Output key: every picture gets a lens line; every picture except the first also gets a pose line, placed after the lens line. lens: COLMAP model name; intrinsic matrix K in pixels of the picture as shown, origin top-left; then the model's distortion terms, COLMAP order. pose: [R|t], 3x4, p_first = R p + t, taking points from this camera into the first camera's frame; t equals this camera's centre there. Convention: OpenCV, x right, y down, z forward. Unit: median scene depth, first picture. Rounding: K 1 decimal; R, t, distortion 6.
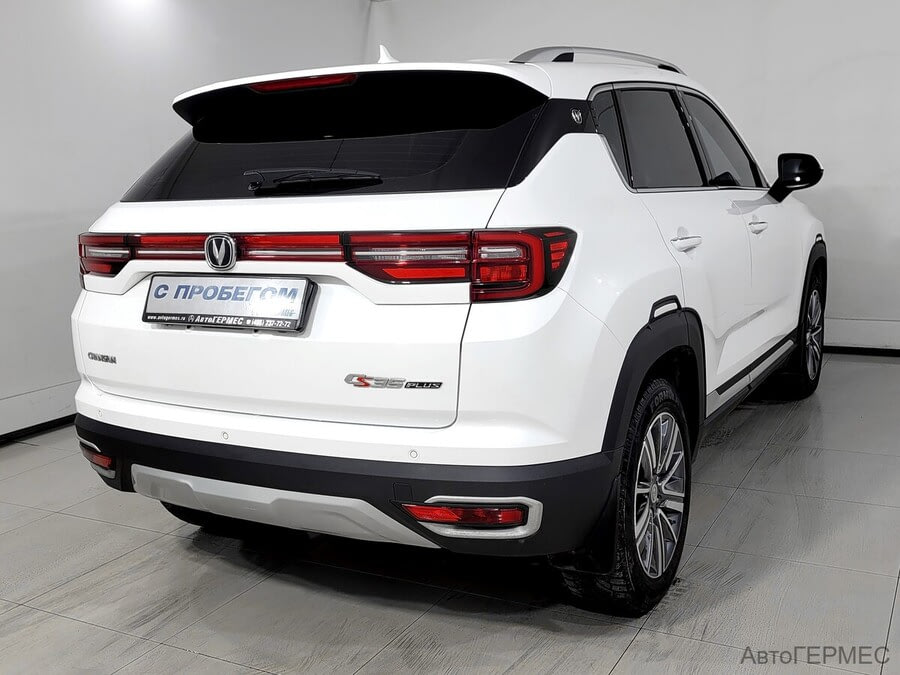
lens RADIAL K [[674.0, 0, 450.0], [0, 674.0, 337.5], [0, 0, 1]] dist [0.003195, 0.001723]
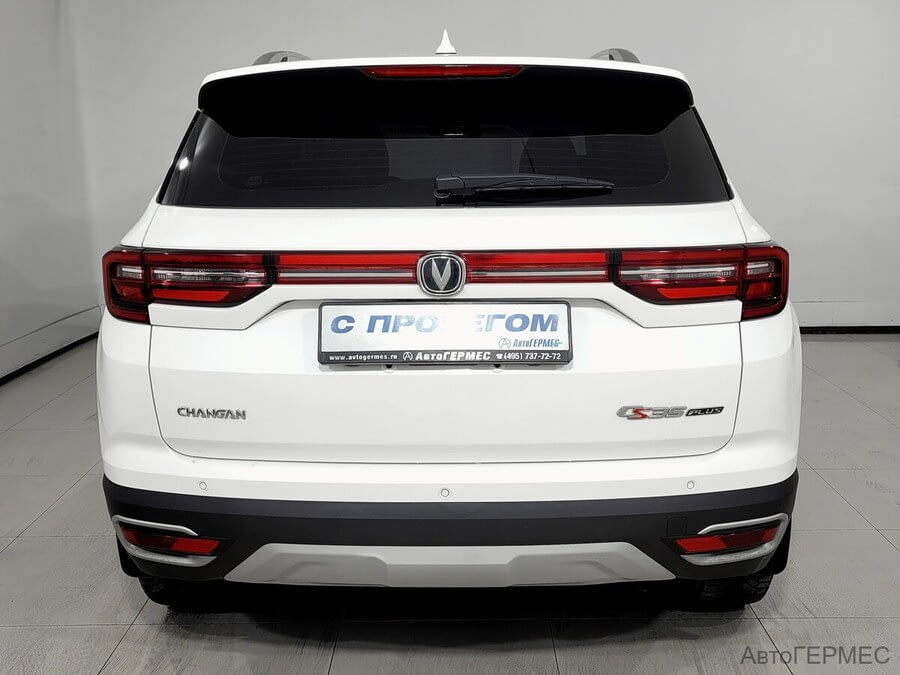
lens RADIAL K [[692.9, 0, 450.0], [0, 692.9, 351.0], [0, 0, 1]] dist [0.009749, -0.001832]
pose [[0.930023, -0.066591, 0.361418, -0.644158], [0.059526, 0.997756, 0.030660, -0.057758], [-0.362648, -0.007000, 0.931900, 0.202421]]
